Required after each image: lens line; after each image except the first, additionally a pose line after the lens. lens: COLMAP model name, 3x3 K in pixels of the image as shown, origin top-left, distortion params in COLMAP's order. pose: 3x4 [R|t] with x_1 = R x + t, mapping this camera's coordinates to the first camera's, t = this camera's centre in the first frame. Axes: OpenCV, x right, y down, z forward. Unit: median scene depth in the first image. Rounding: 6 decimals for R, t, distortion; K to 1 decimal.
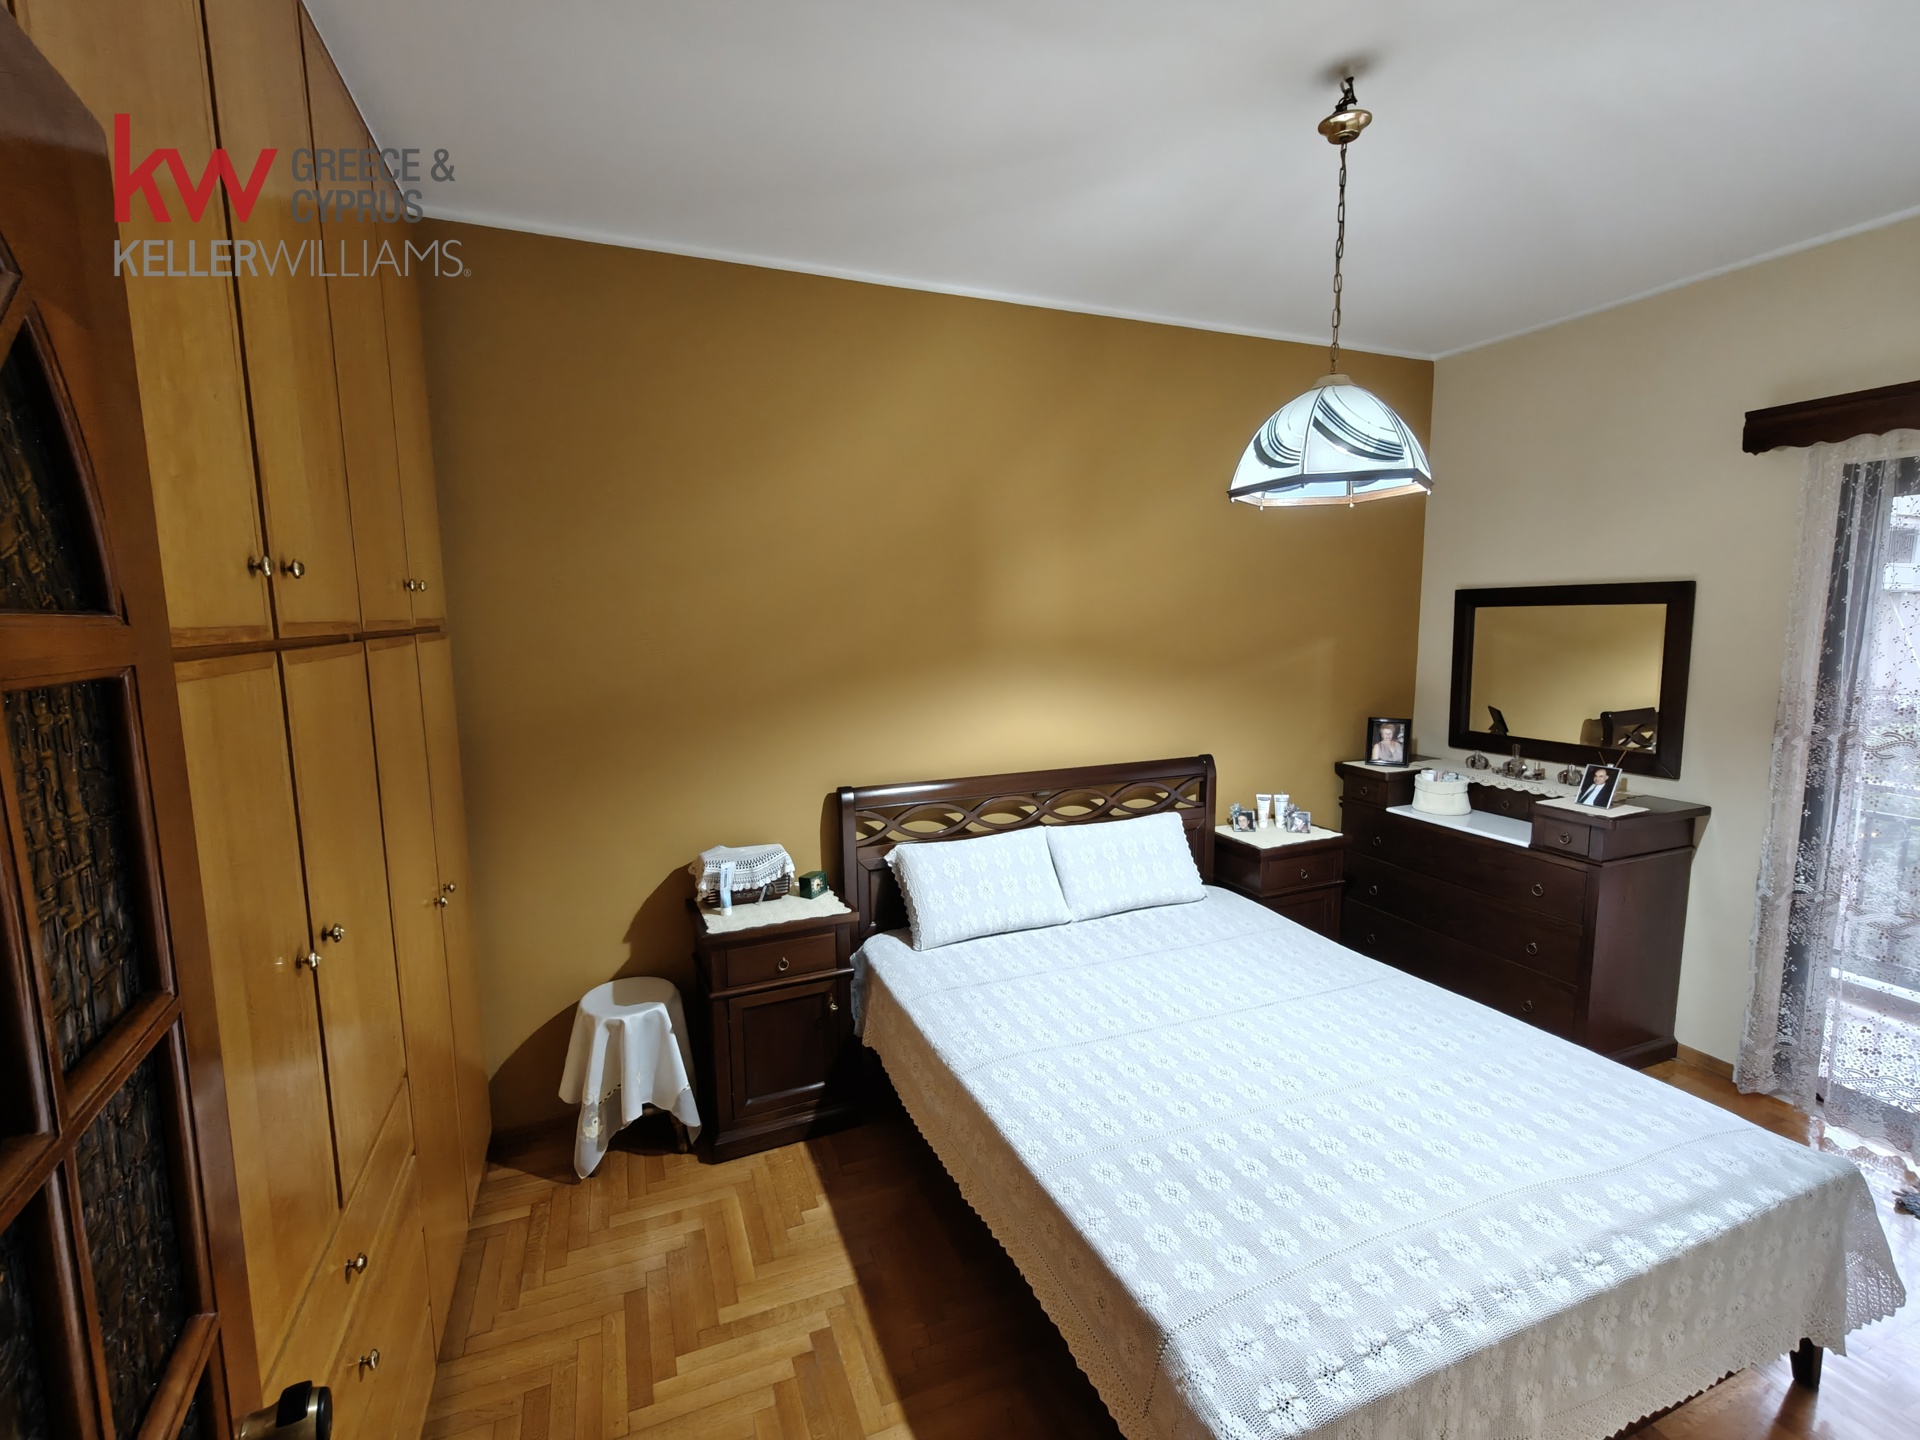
lens RADIAL K [[856.9, 0, 953.0], [0, 856.9, 711.3], [0, 0, 1]] dist [-0.000344, -0.000946]
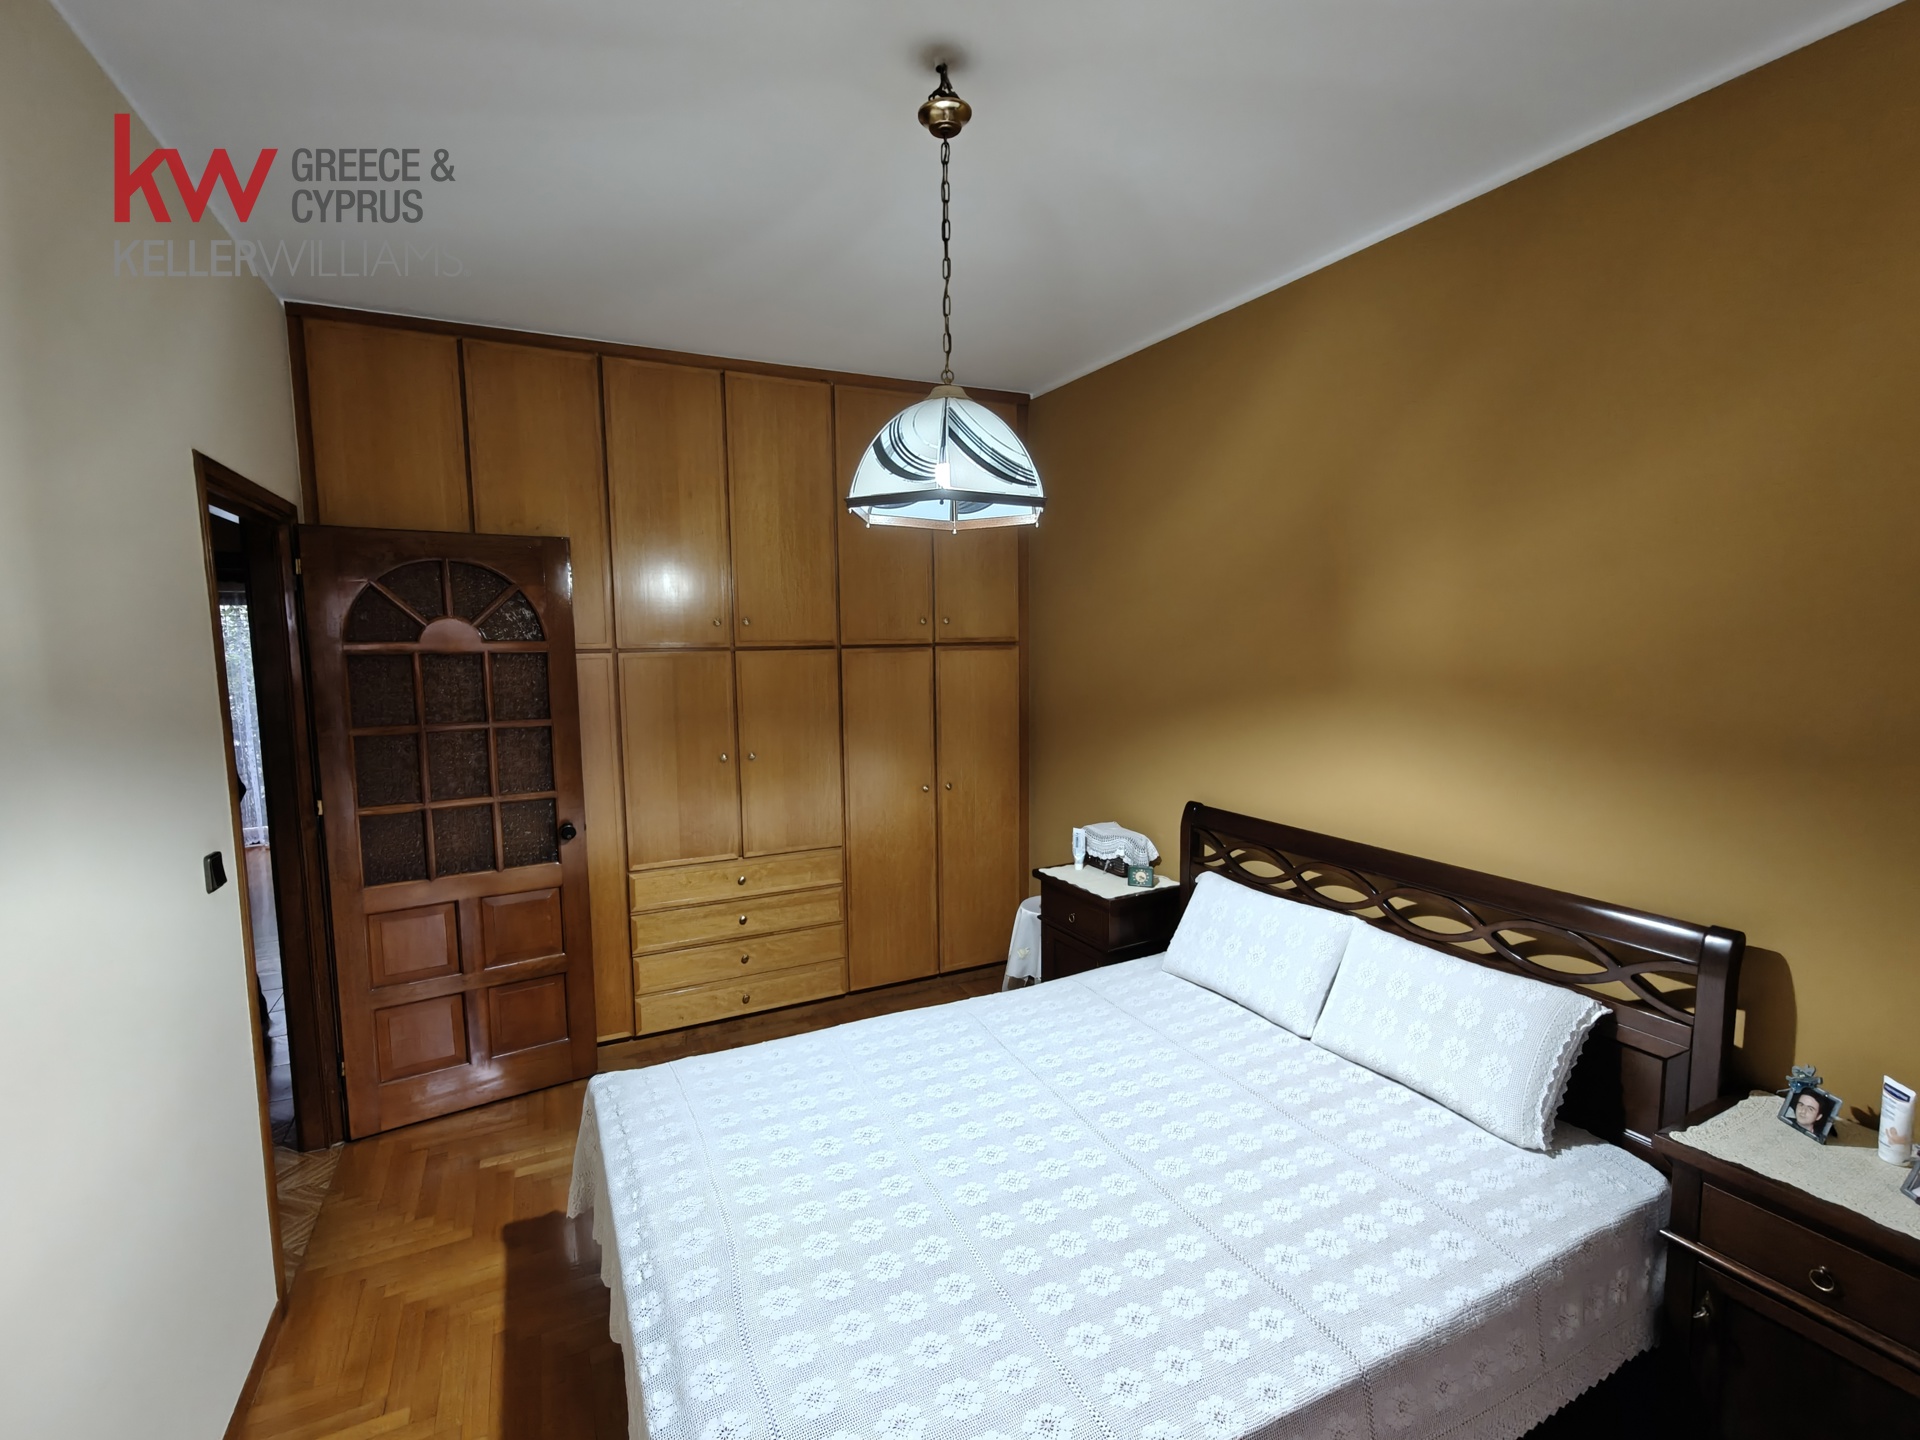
lens RADIAL K [[856.9, 0, 958.0], [0, 856.9, 721.1], [0, 0, 1]] dist [-0.000344, -0.000946]
pose [[0.098973, 0.113493, -0.988597, 1.005113], [-0.126004, 0.986907, 0.100684, -0.091043], [0.987080, 0.114602, 0.111978, 0.687757]]
